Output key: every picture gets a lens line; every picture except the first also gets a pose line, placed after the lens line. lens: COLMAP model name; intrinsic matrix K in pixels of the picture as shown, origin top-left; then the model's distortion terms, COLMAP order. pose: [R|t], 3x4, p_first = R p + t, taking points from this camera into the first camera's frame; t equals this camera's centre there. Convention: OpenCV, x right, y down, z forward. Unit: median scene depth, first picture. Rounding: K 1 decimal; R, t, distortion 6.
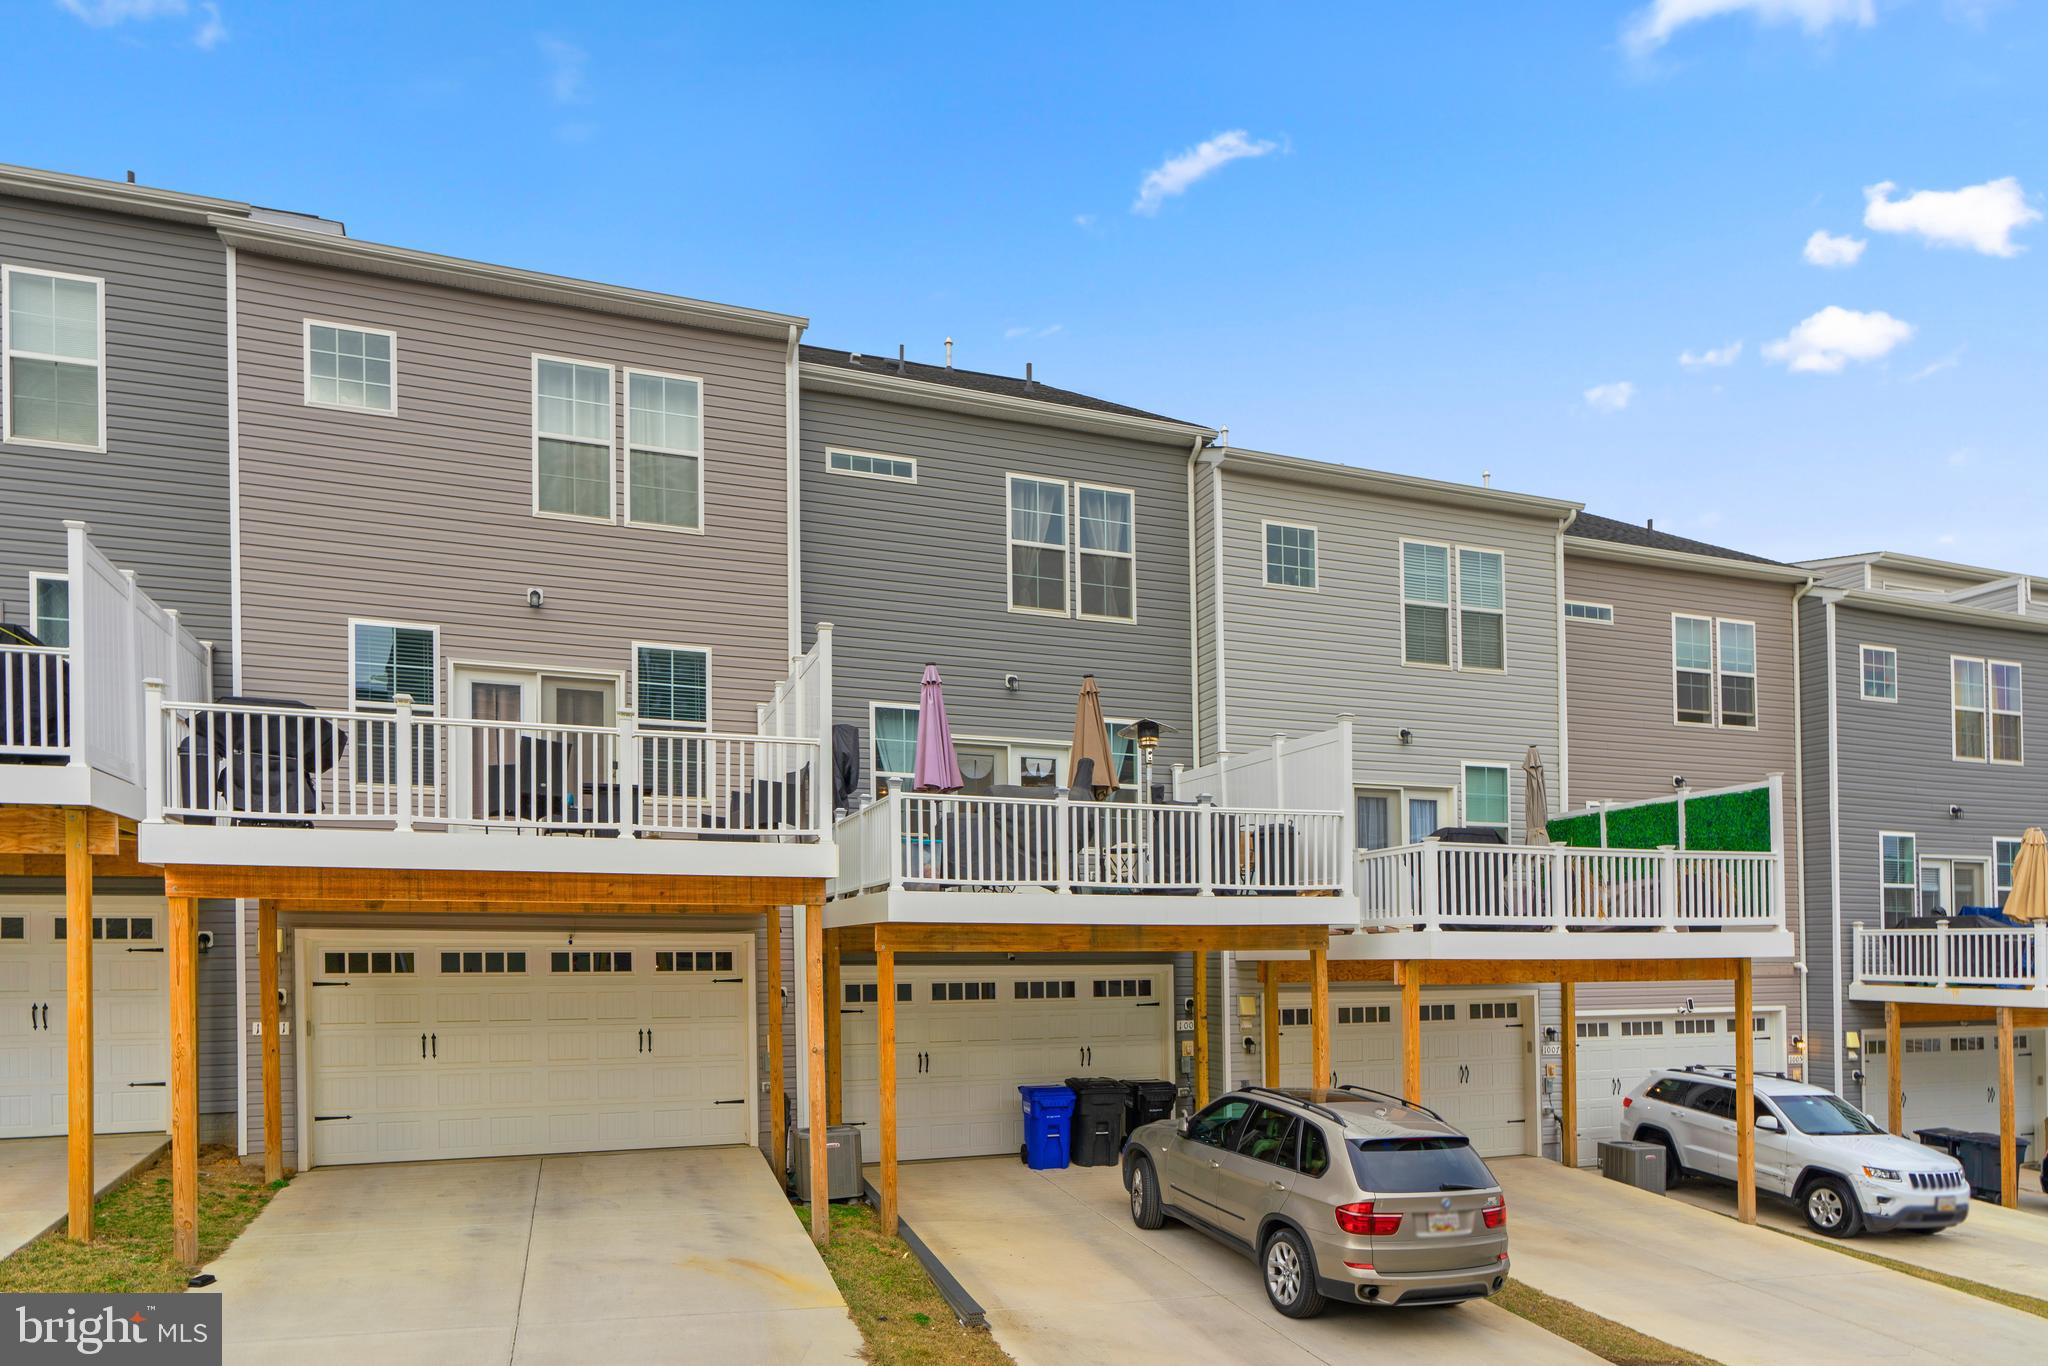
lens RADIAL K [[1096.8, 0, 1171.6], [0, 1096.8, 774.7], [0, 0, 1]] dist [0.000107, -0.000417]
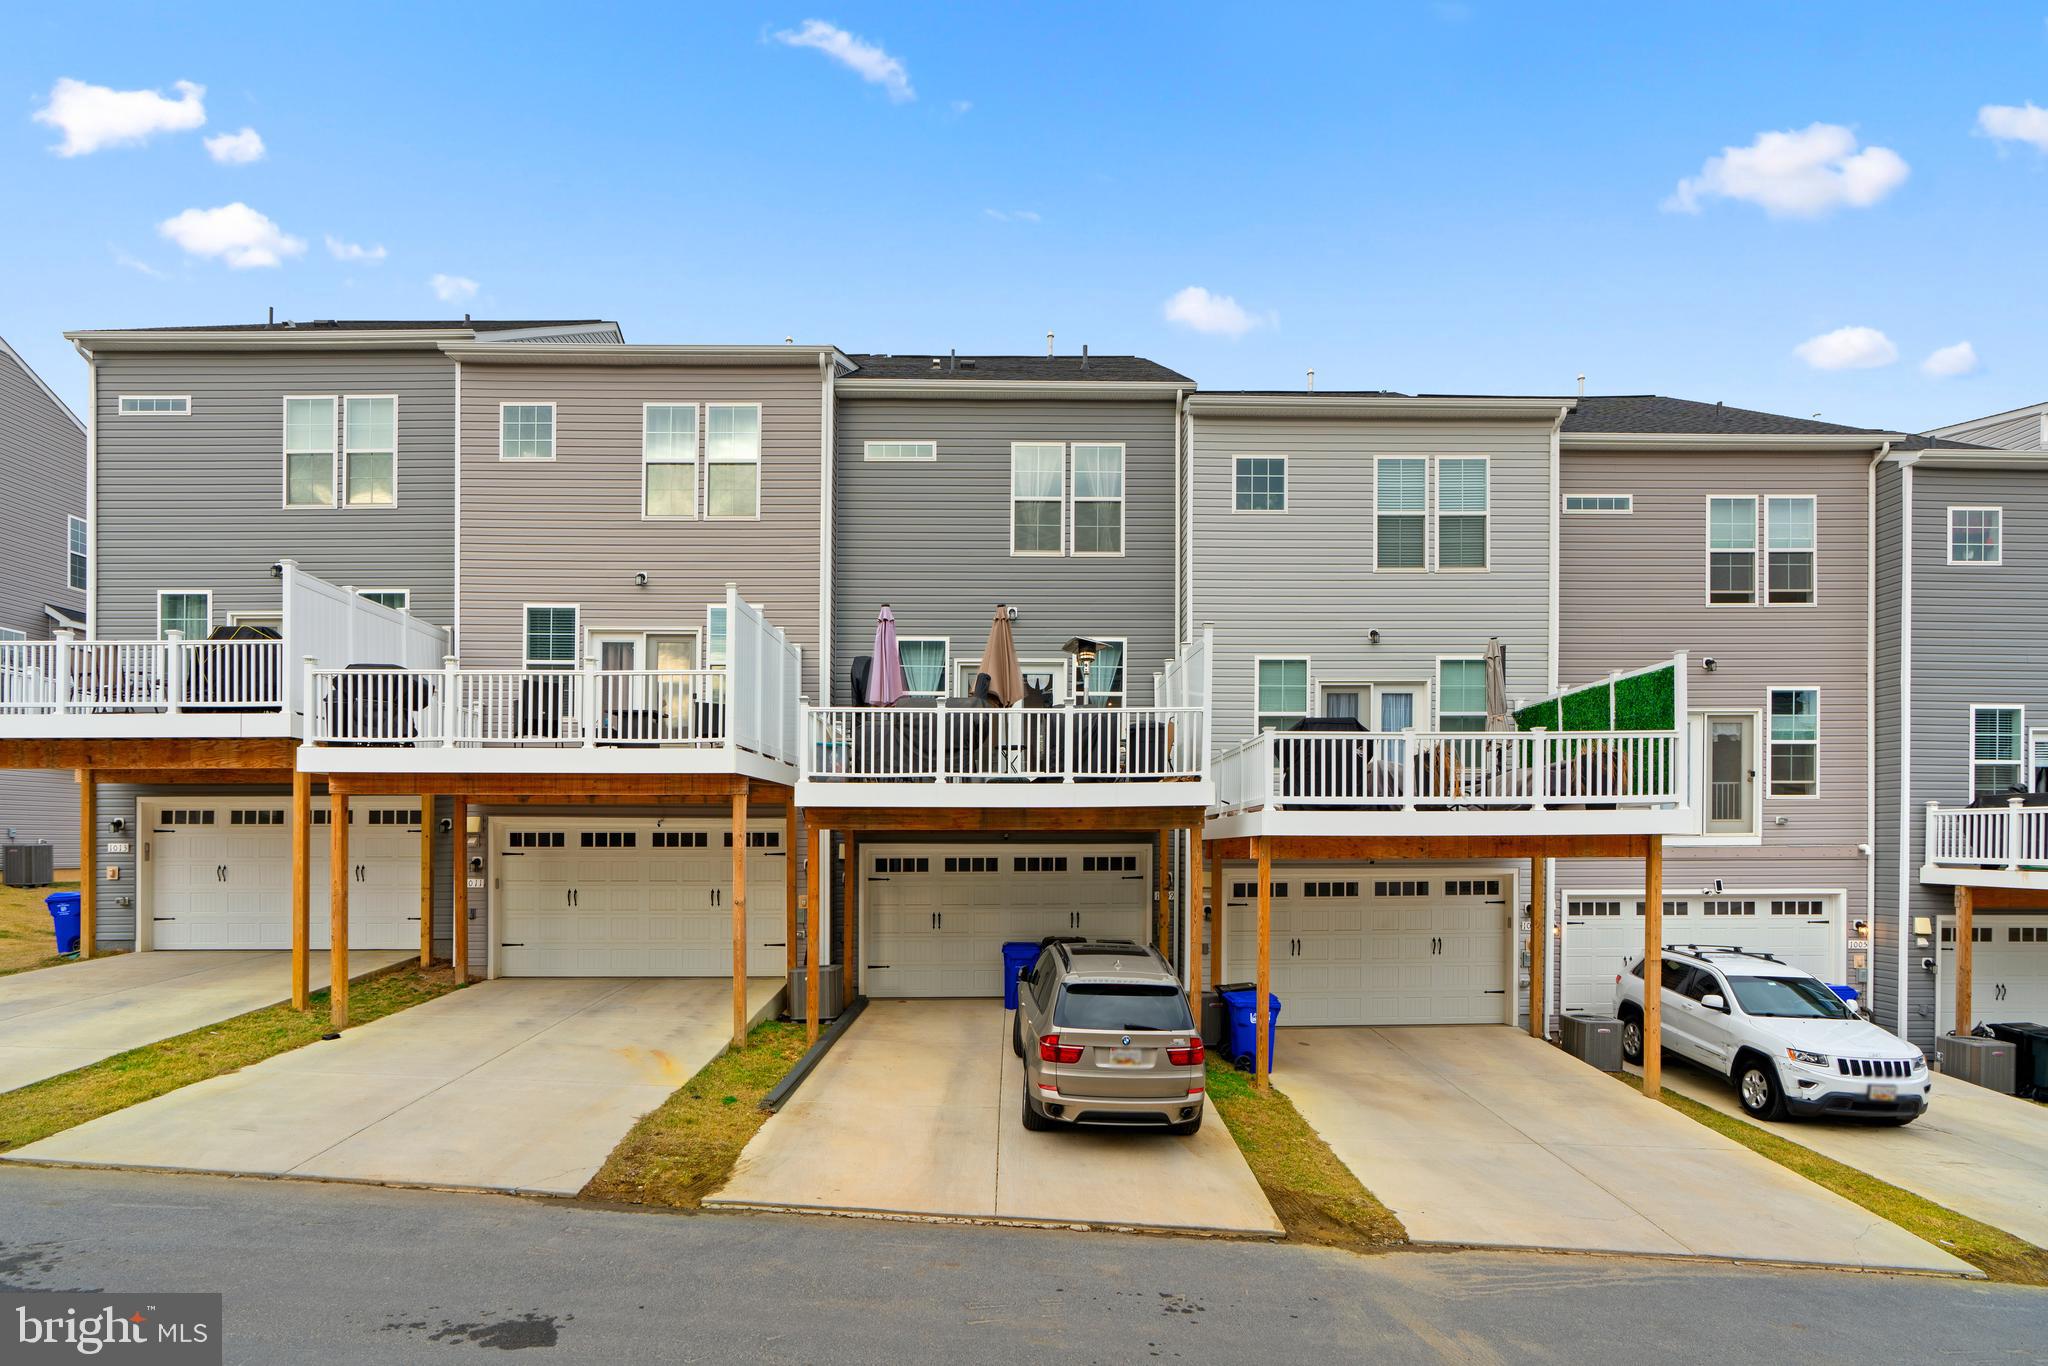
lens RADIAL K [[926.3, 0, 1009.7], [0, 926.3, 692.7], [0, 0, 1]] dist [-0.004534, 0.000511]
pose [[0.954149, -0.046853, -0.295643, 0.206863], [0.048180, 0.998835, -0.002800, 0.009110], [0.295429, -0.011573, 0.955295, 0.014000]]
